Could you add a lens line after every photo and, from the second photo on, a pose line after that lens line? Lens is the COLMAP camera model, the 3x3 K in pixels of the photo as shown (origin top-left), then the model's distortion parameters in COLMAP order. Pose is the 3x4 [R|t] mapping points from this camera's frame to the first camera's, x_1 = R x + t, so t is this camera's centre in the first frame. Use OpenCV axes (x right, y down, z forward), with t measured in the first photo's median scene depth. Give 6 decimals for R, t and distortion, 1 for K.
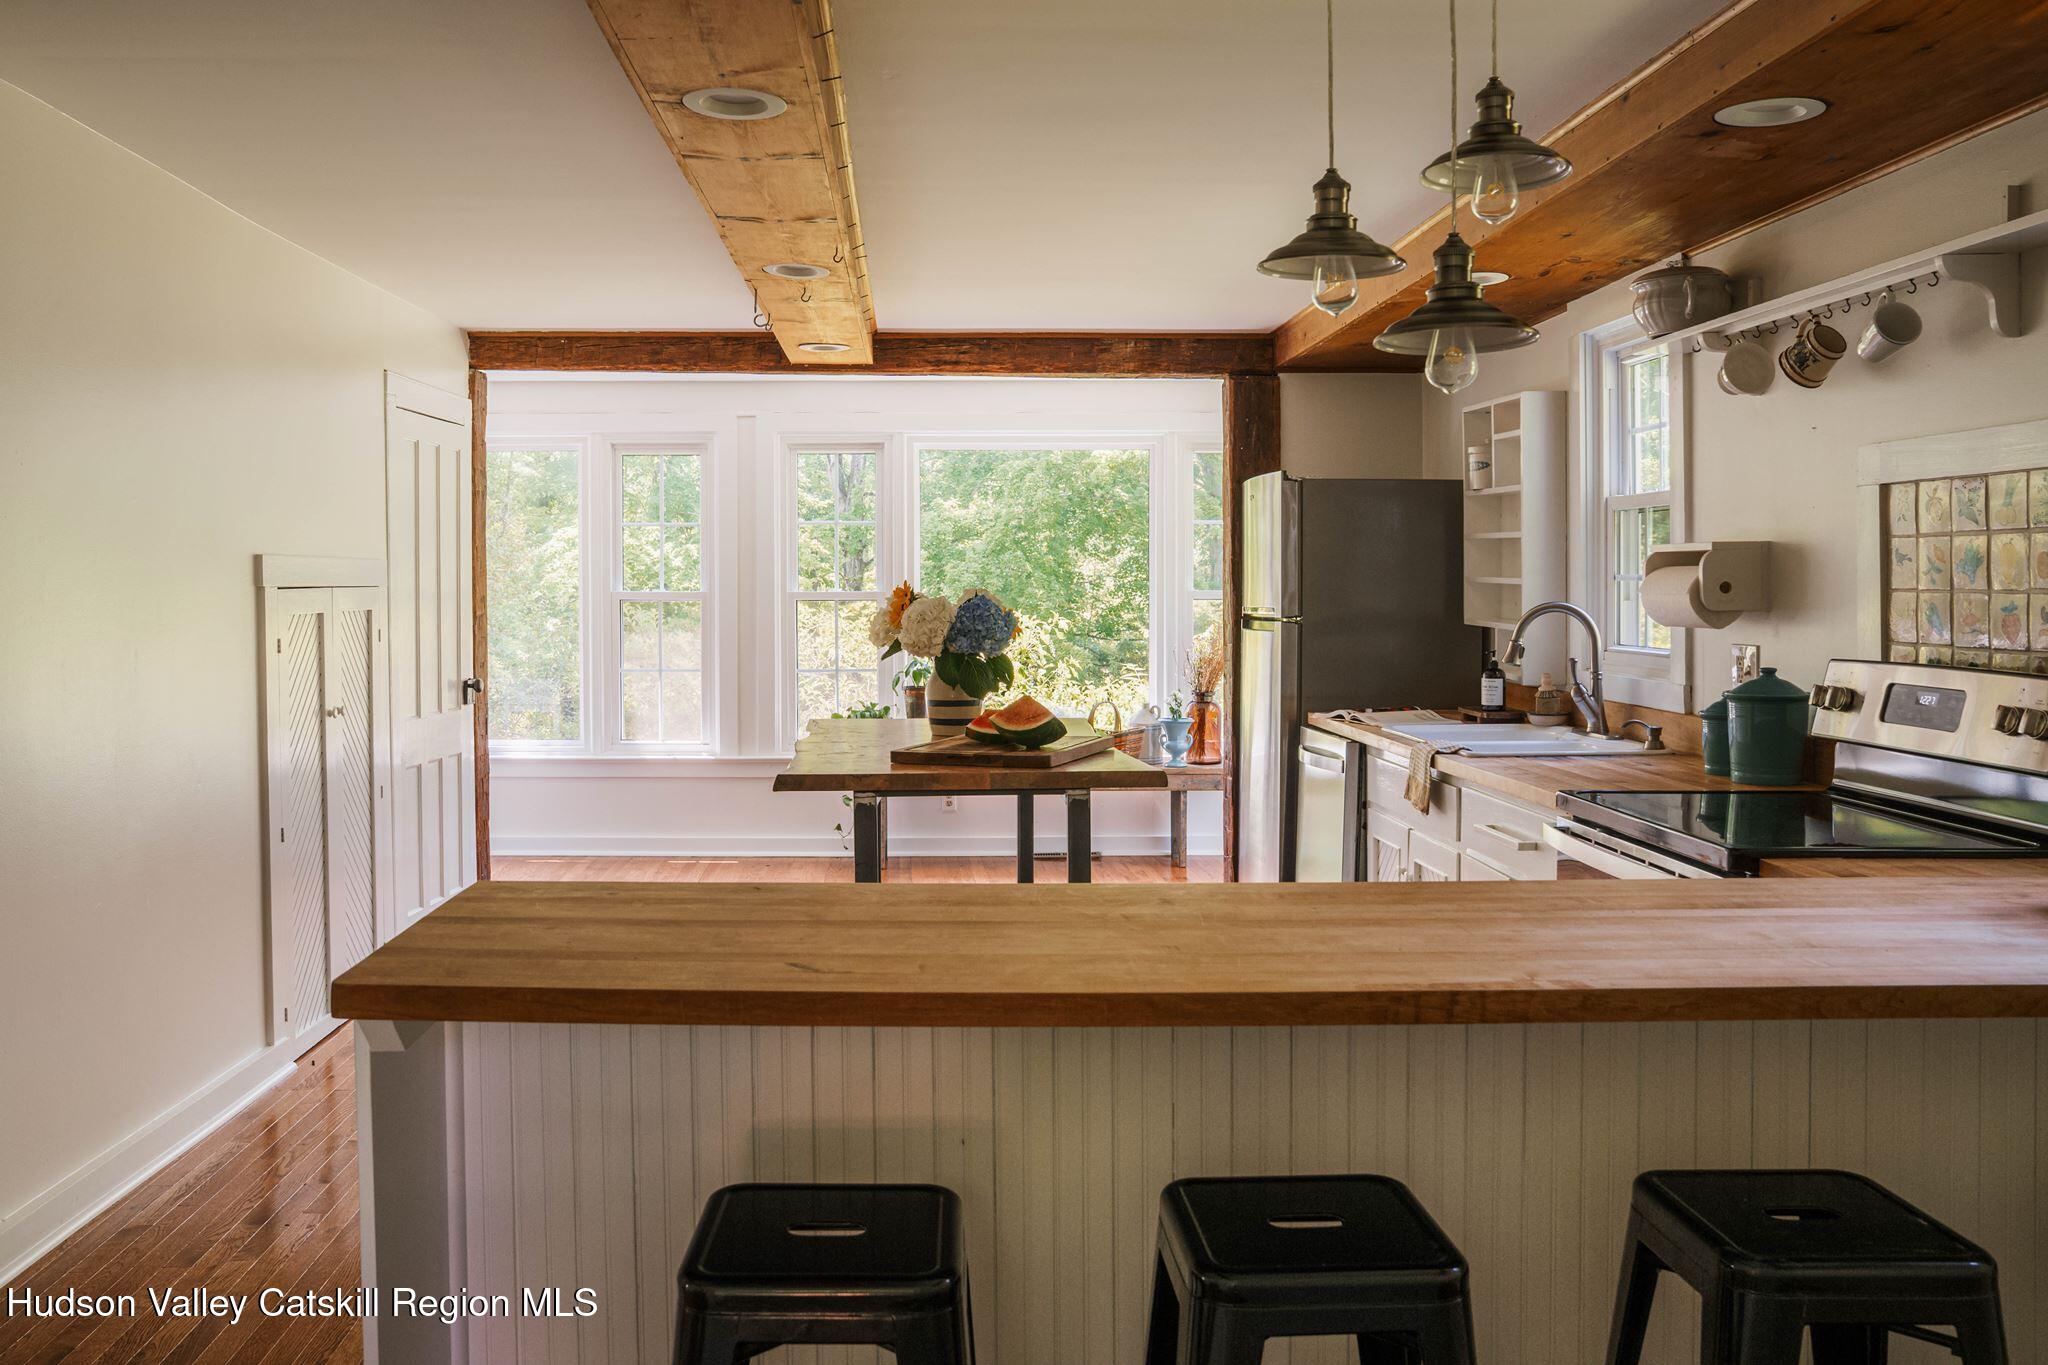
lens RADIAL K [[1697.6, 0, 1023.8], [0, 1697.6, 672.0], [0, 0, 1]] dist [0.014102, 0.002060]
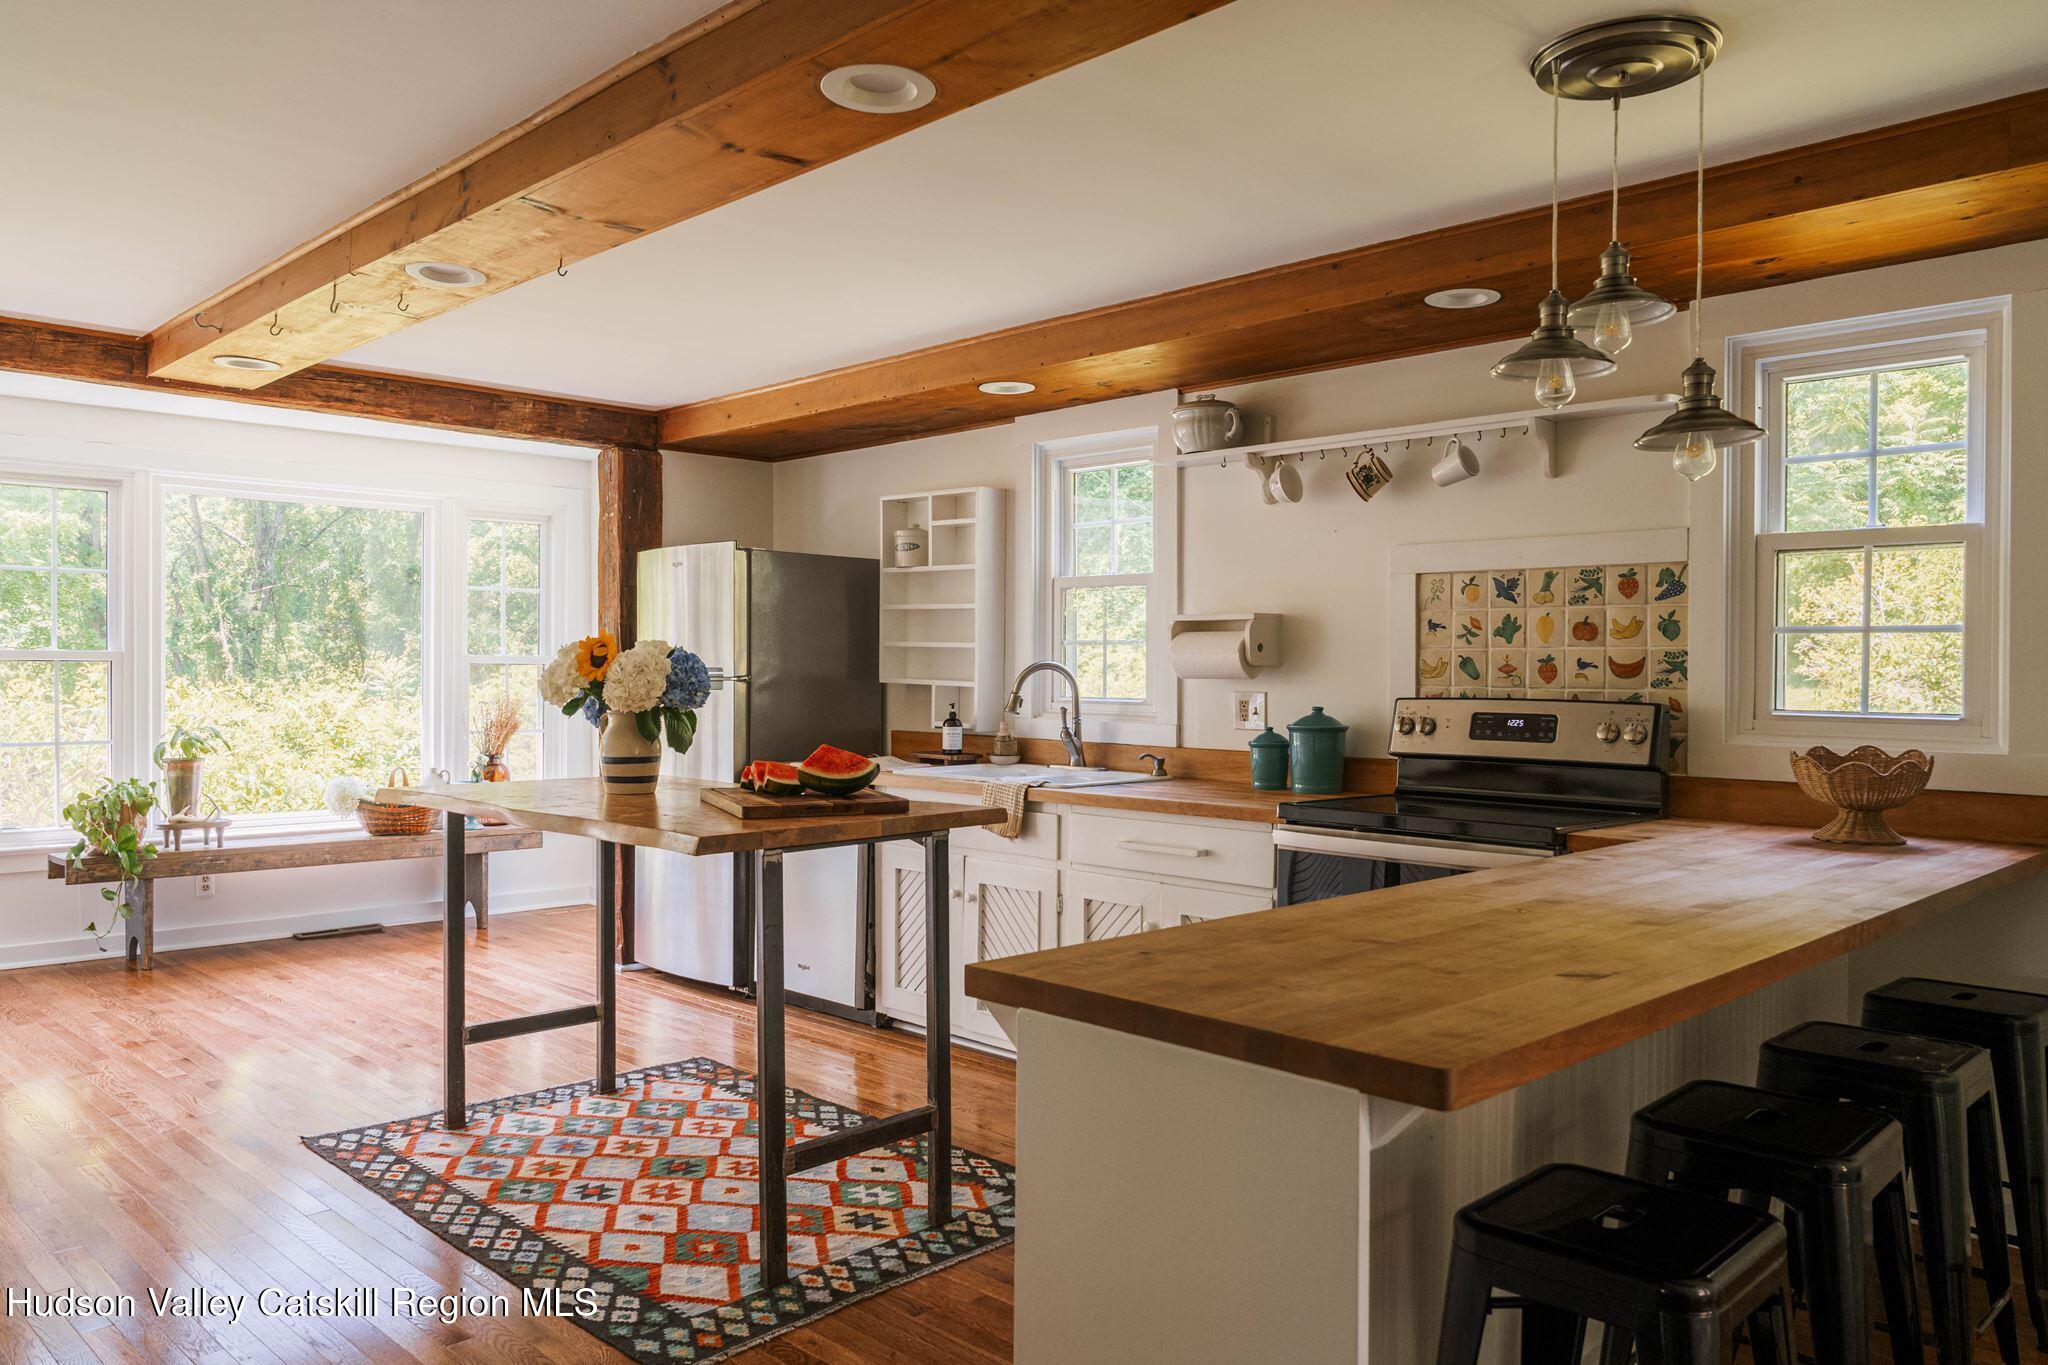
lens RADIAL K [[1456.0, 0, 1006.1], [0, 1456.0, 722.3], [0, 0, 1]] dist [0.024119, 0.002499]
pose [[0.754478, -0.018281, 0.656071, -0.362125], [0.026363, 0.999649, -0.002463, 0.004272], [-0.655796, 0.019154, 0.754695, 0.209592]]
